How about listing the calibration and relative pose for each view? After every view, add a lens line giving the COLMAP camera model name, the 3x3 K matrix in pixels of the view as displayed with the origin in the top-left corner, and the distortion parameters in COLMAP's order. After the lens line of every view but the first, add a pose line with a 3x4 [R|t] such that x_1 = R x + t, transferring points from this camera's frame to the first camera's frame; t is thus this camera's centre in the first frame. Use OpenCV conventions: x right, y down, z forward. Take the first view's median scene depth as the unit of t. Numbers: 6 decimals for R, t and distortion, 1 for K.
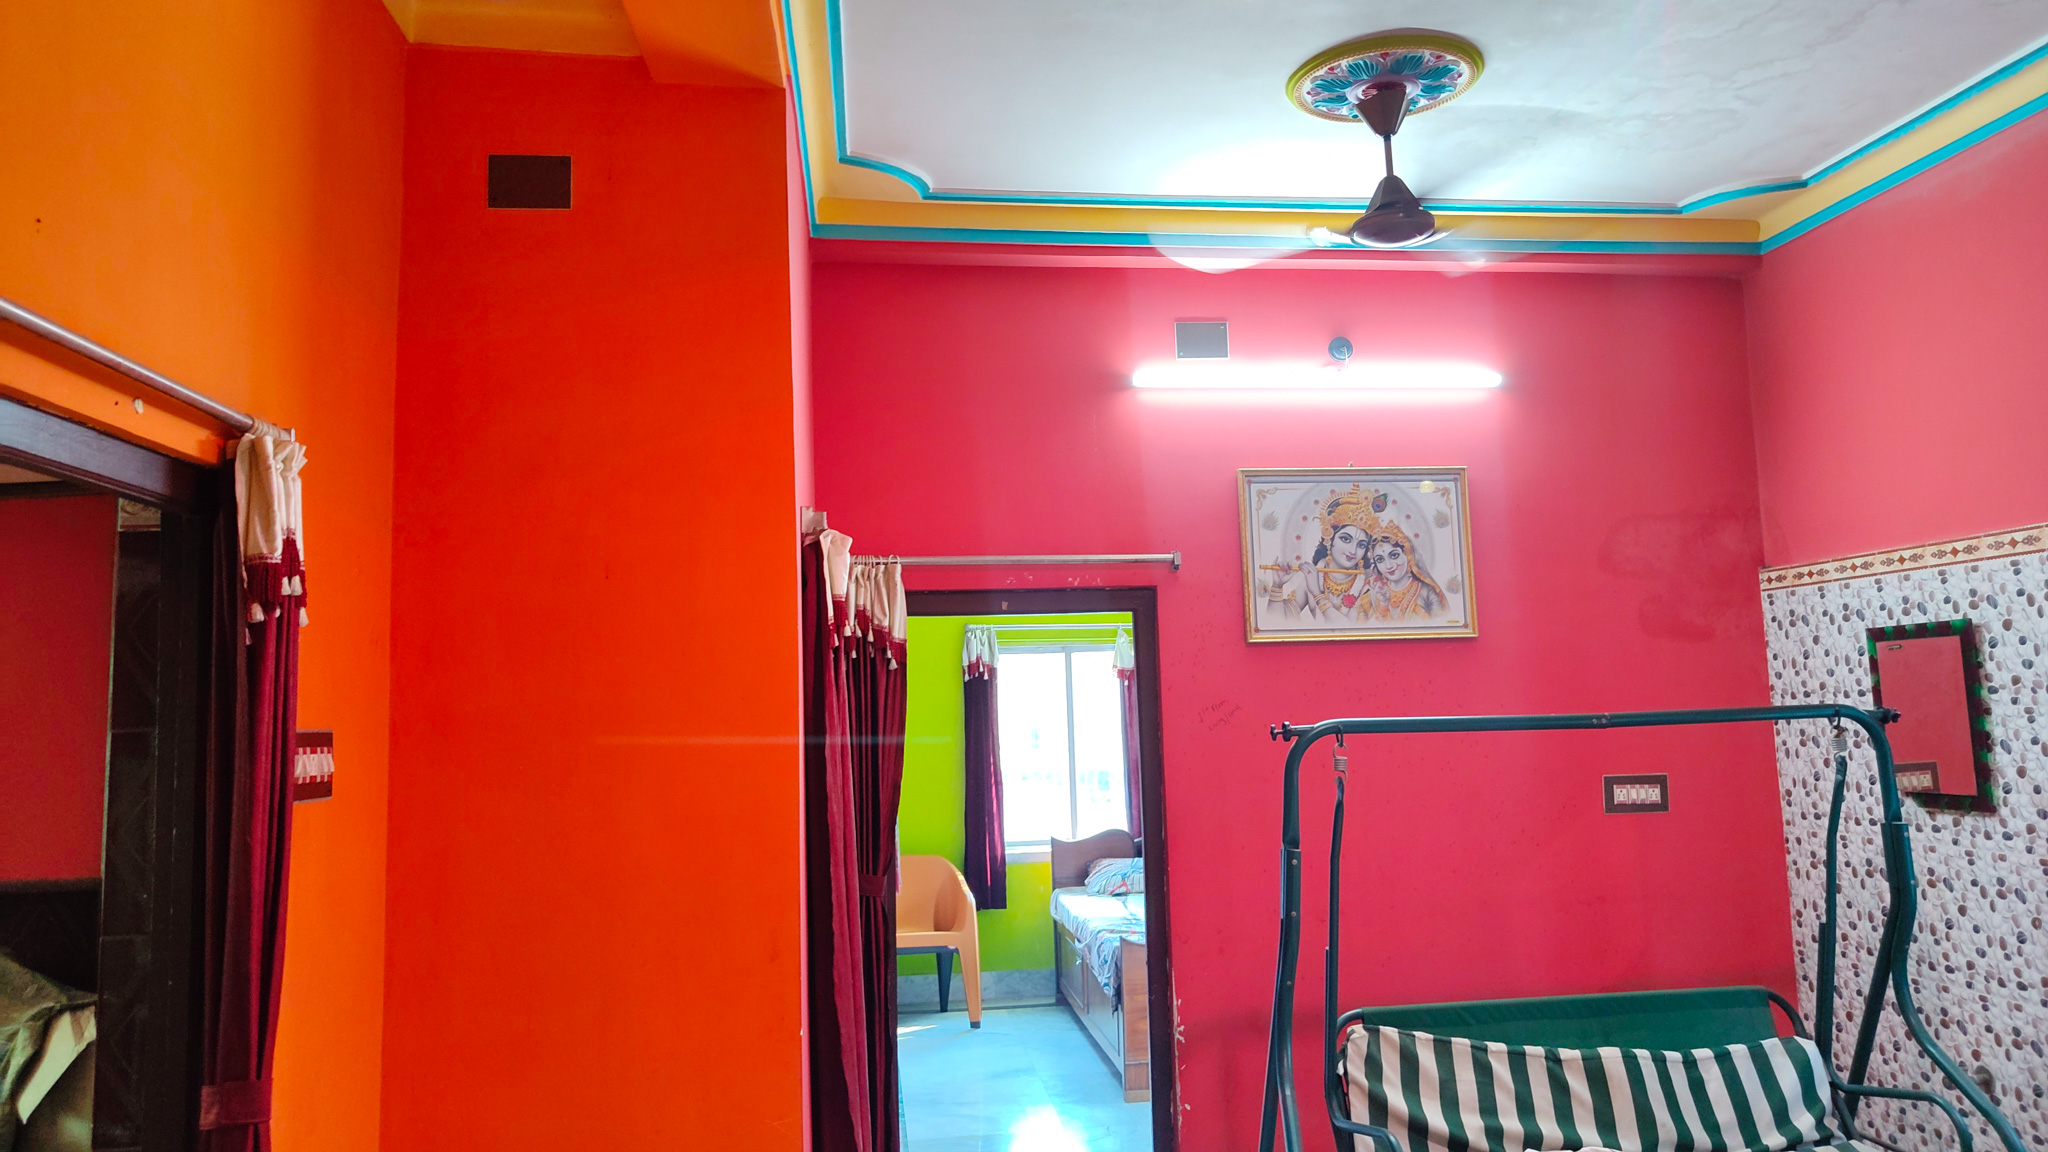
lens RADIAL K [[1394.1, 0, 1024.4], [0, 1394.1, 551.2], [0, 0, 1]] dist [-0.001546, -0.002831]
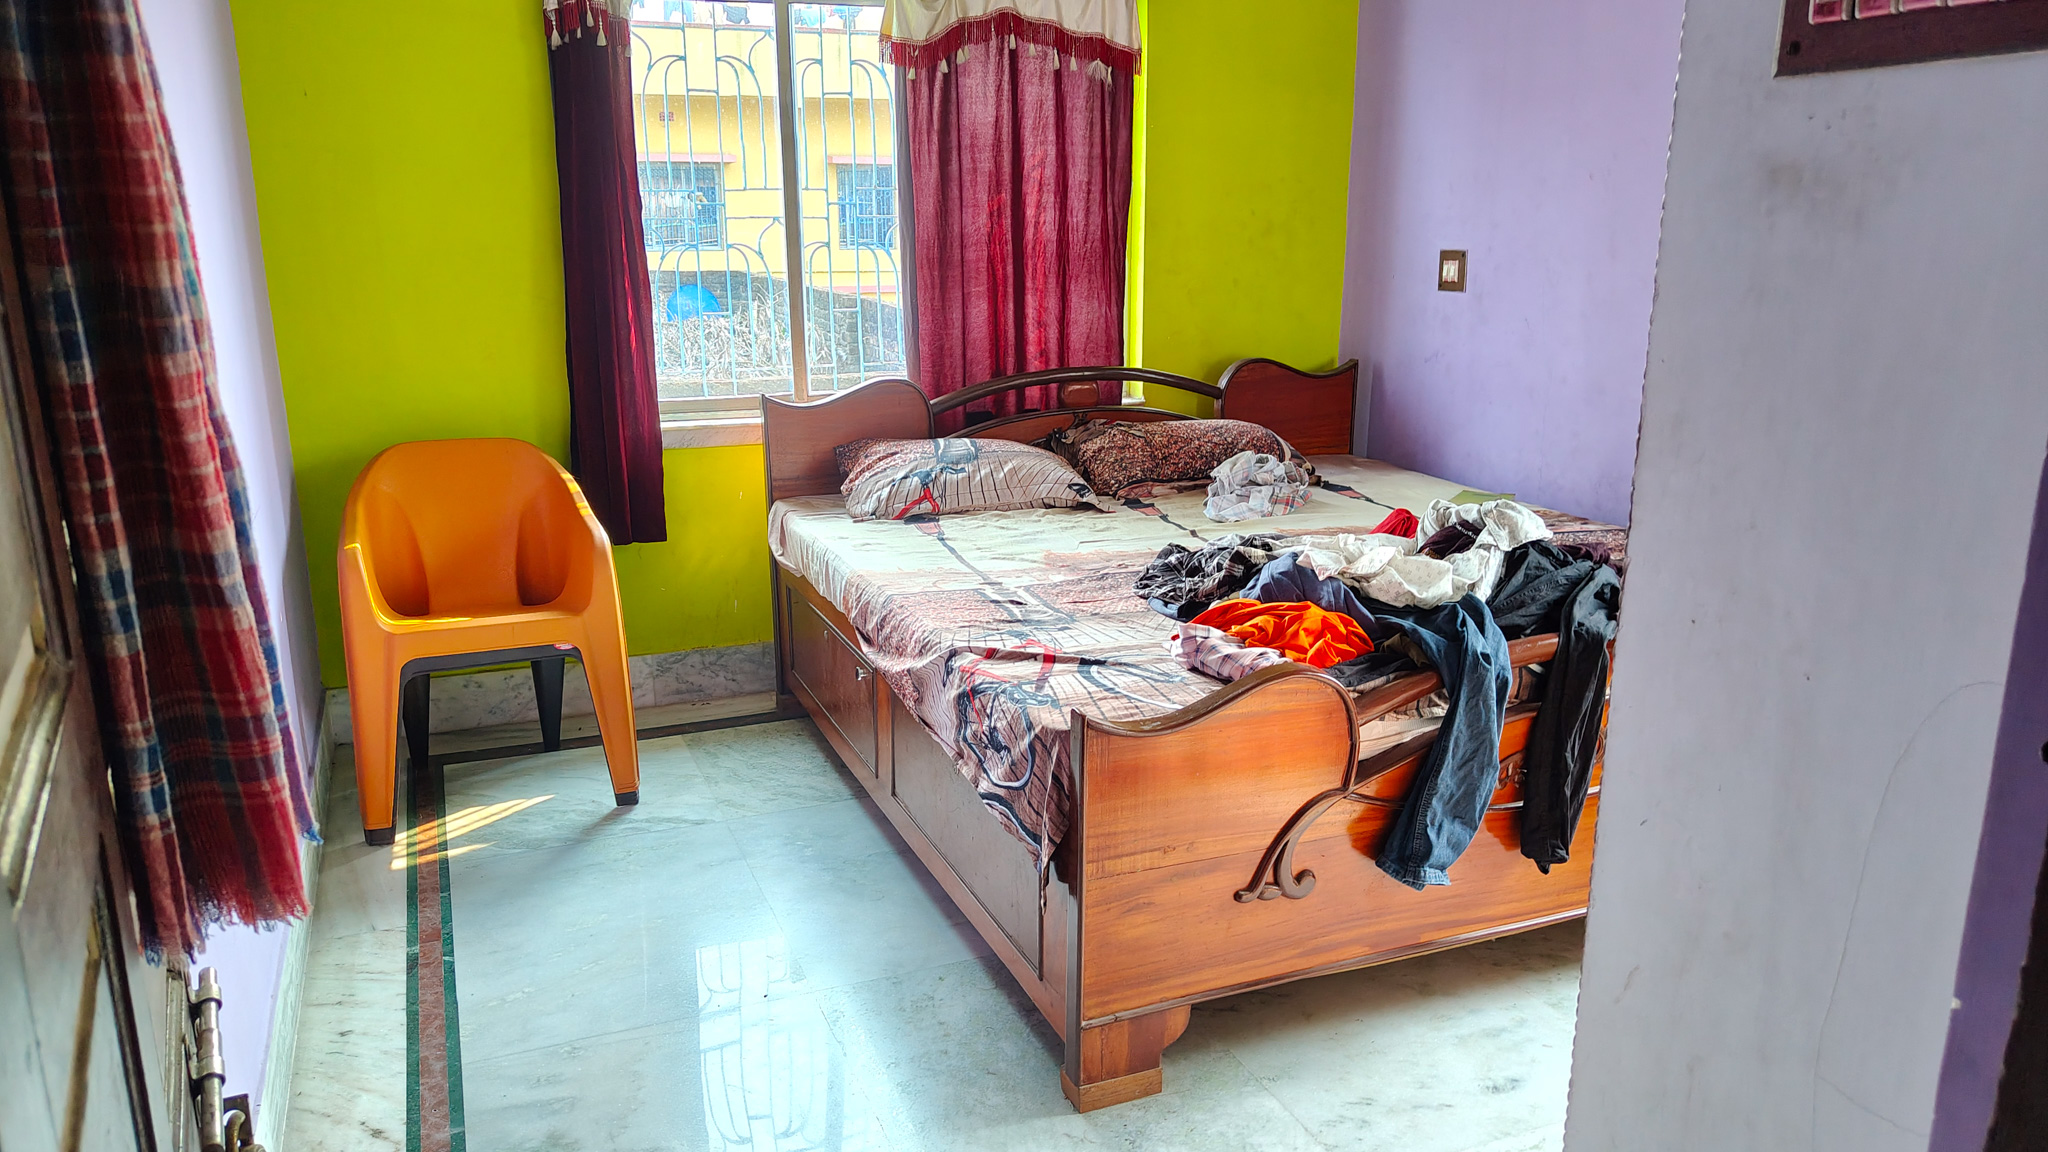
lens RADIAL K [[1462.5, 0, 1051.3], [0, 1462.5, 596.7], [0, 0, 1]] dist [0.009319, 0.027324]
pose [[0.958494, -0.045530, 0.281452, -0.031401], [-0.060913, 0.931673, 0.358154, 0.083108], [-0.278528, -0.360433, 0.890230, 0.502812]]
